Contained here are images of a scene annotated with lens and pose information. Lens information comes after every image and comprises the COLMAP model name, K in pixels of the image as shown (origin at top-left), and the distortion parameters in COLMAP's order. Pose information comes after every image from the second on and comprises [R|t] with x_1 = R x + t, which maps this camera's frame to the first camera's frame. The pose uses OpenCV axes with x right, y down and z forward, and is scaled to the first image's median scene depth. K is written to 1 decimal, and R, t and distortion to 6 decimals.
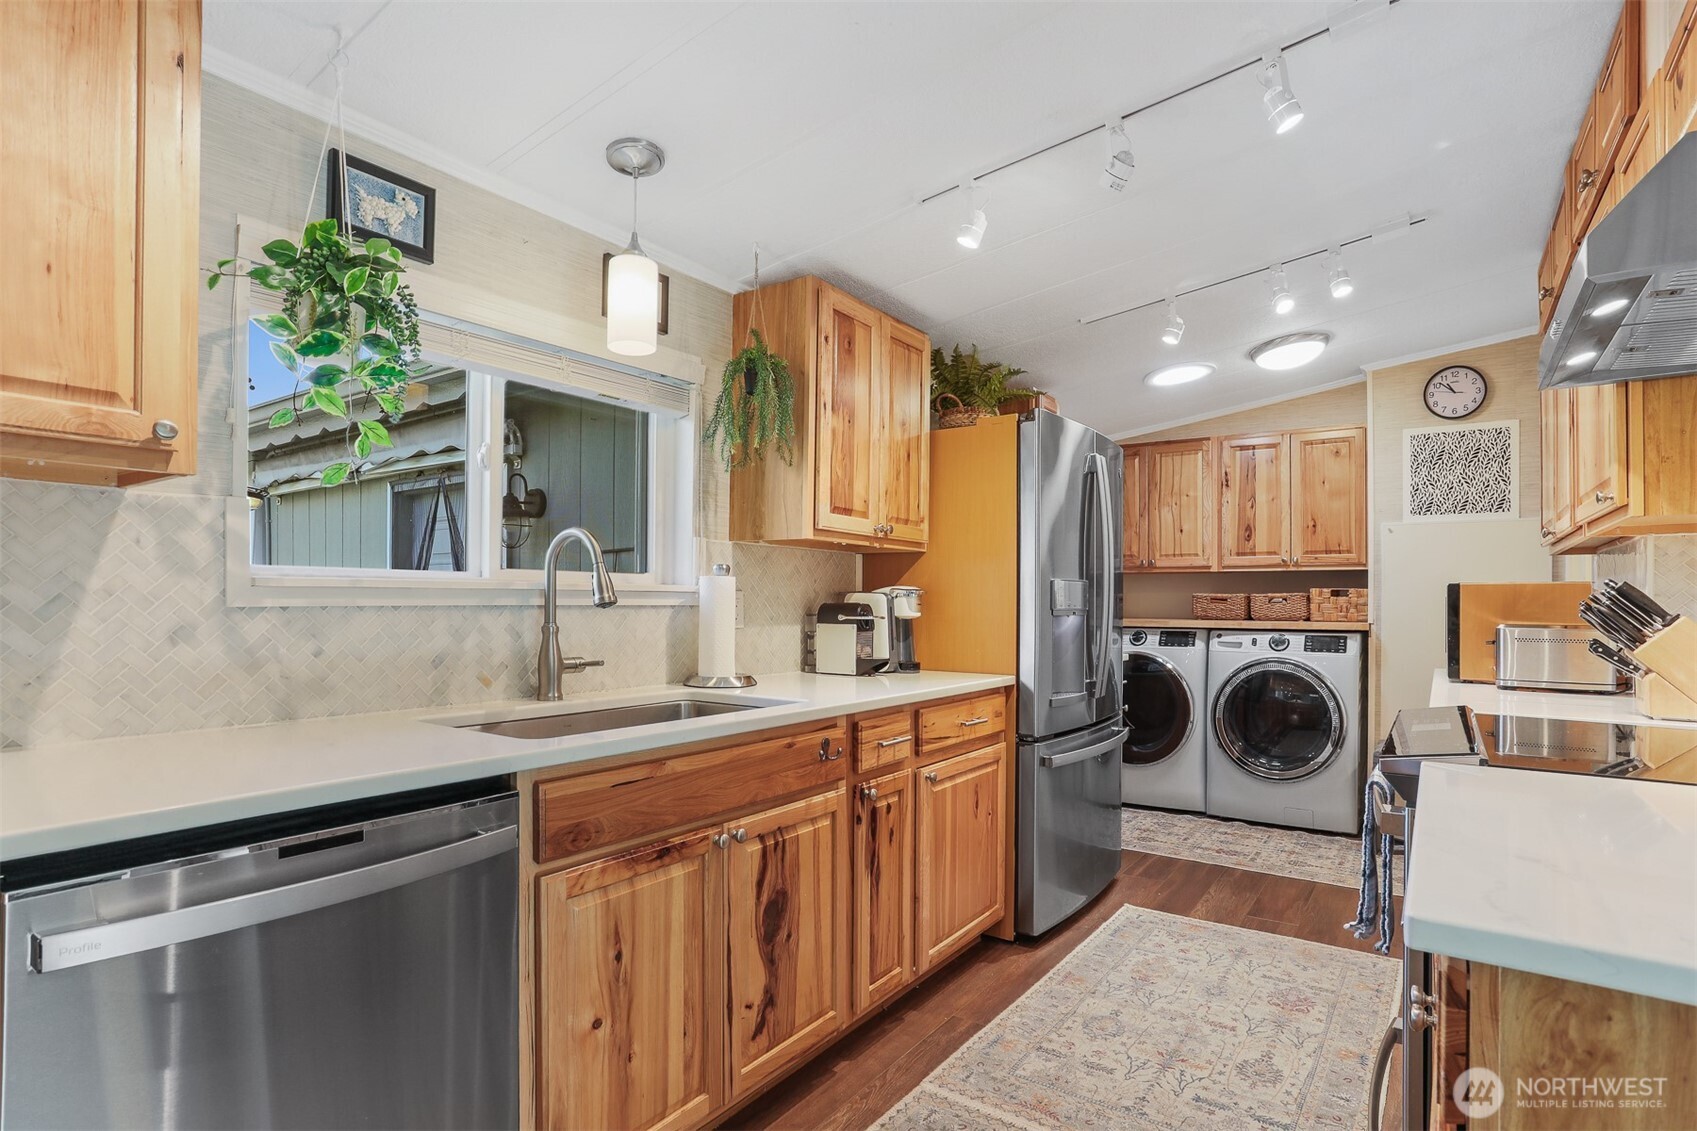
lens RADIAL K [[863.5, 0, 843.4], [0, 863.5, 606.3], [0, 0, 1]] dist [-0.058578, 0.021597]
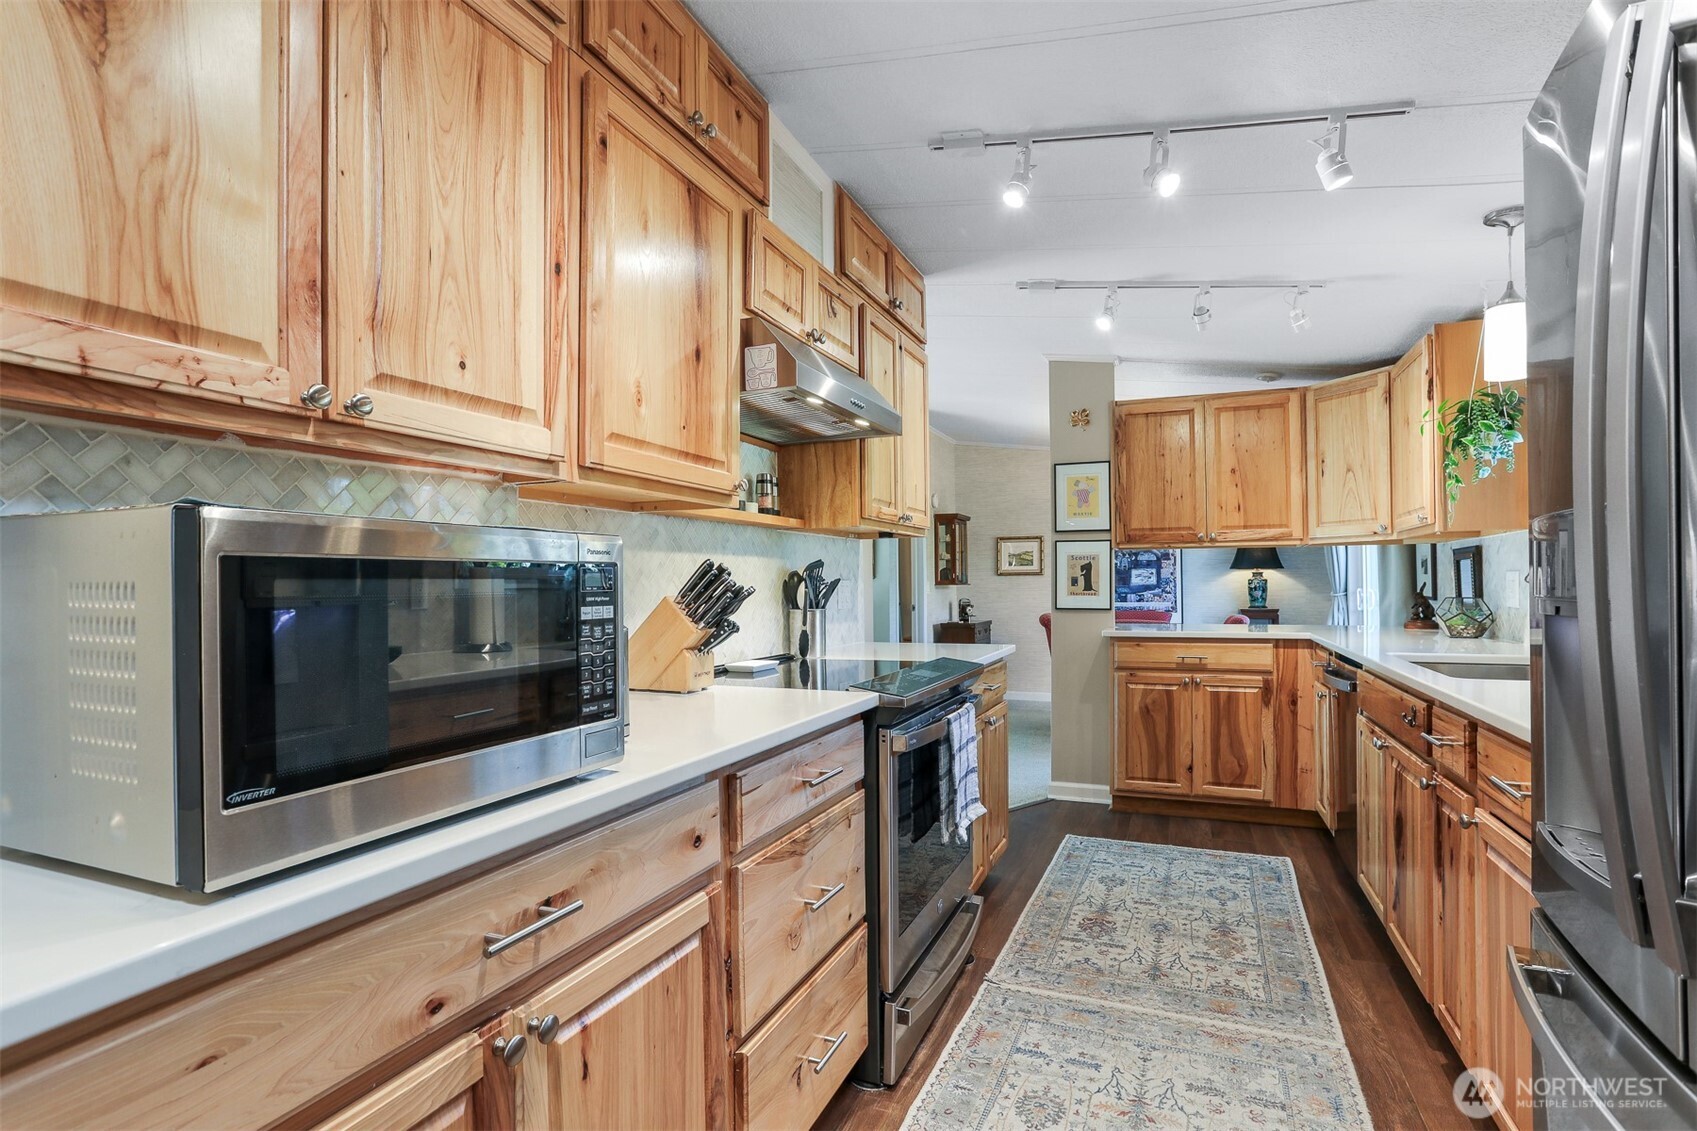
lens RADIAL K [[839.4, 0, 837.8], [0, 839.4, 585.3], [0, 0, 1]] dist [-0.058239, 0.034110]
pose [[-0.976228, 0.001938, -0.216737, 0.638868], [0.000549, 0.999979, 0.006466, -0.005248], [0.216745, 0.006193, -0.976209, 1.290232]]
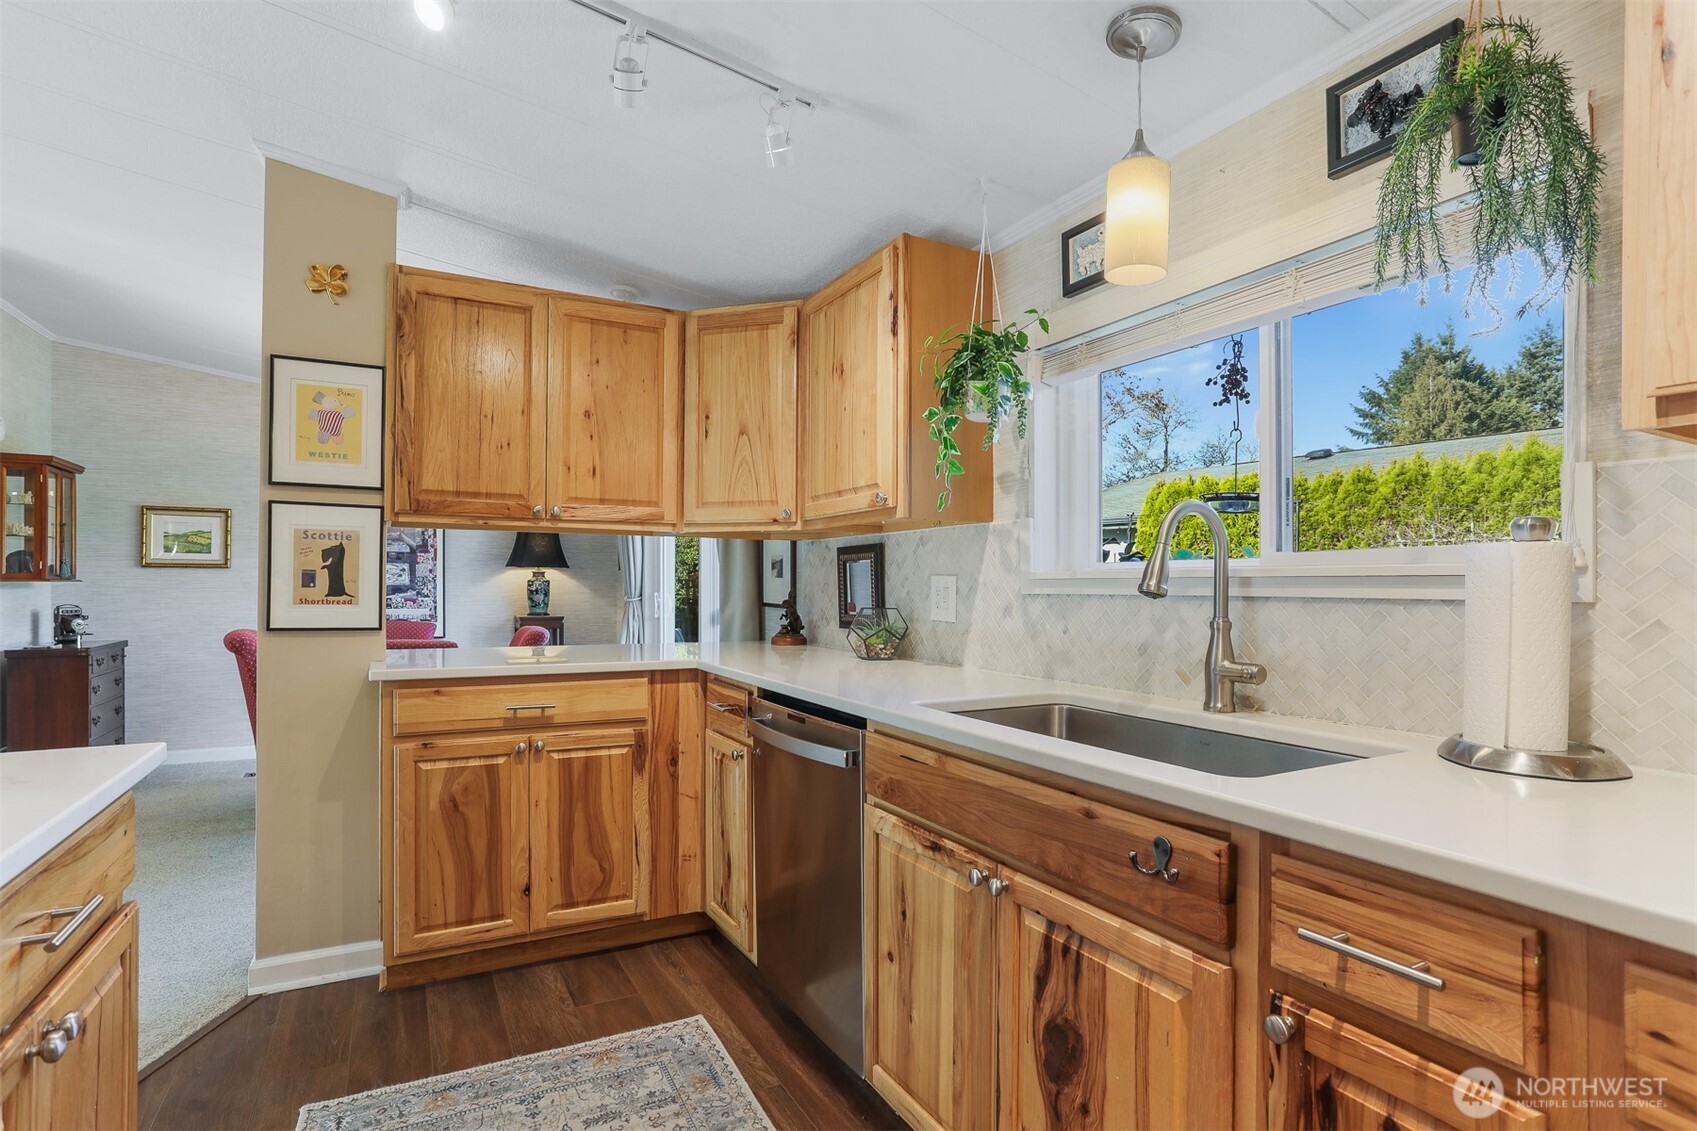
lens RADIAL K [[839.4, 0, 837.8], [0, 839.4, 585.3], [0, 0, 1]] dist [-0.058239, 0.034110]
pose [[-0.449875, -0.009092, -0.893045, 0.375598], [-0.016734, 0.999858, -0.001750, -0.002873], [0.892935, 0.014157, -0.449964, 0.721982]]
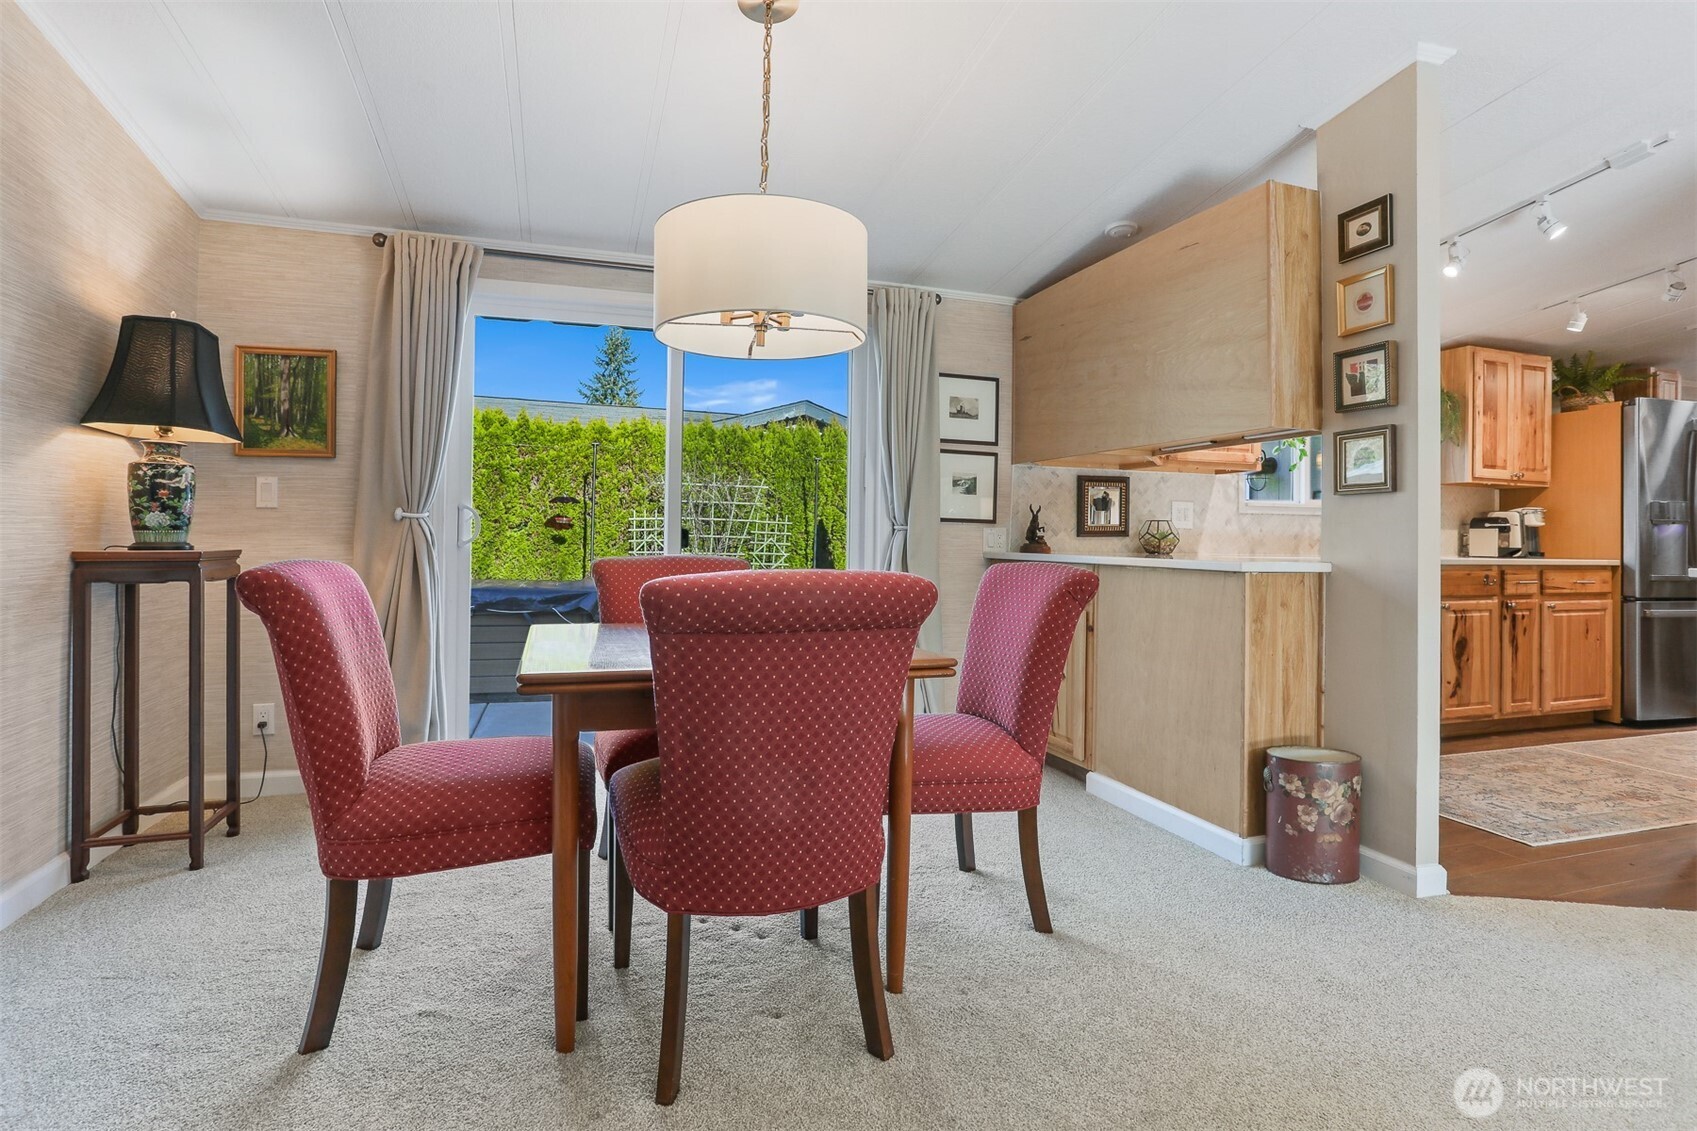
lens RADIAL K [[828.8, 0, 836.2], [0, 828.8, 532.2], [0, 0, 1]] dist [-0.074291, 0.040284]
pose [[0.802477, 0.000319, -0.596682, -0.088974], [-0.011672, 0.999817, -0.015164, 0.066464], [0.596568, 0.019133, 0.802334, -1.101137]]
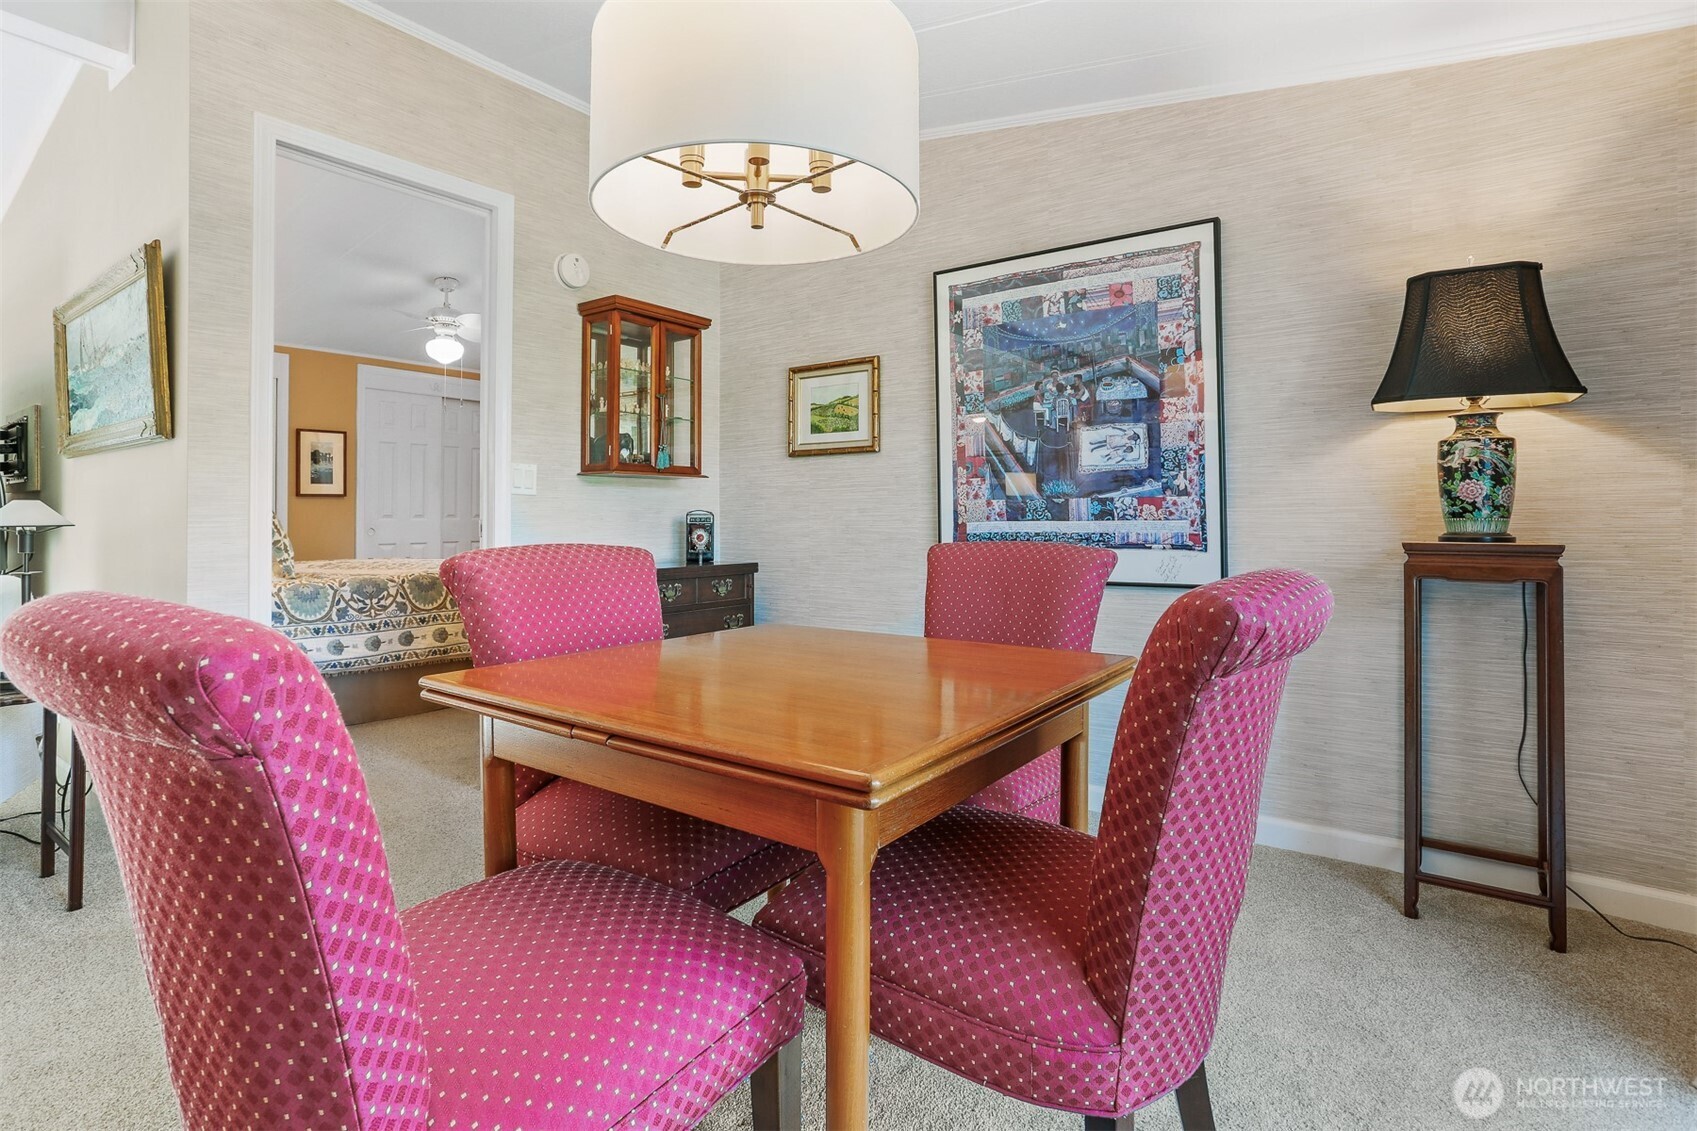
lens RADIAL K [[830.5, 0, 840.7], [0, 830.5, 508.9], [0, 0, 1]] dist [-0.064066, 0.031984]
pose [[-0.999847, -0.007064, 0.016032, -0.593504], [-0.007117, 0.999969, -0.003237, 0.058425], [-0.016009, -0.003351, -0.999866, -0.159616]]
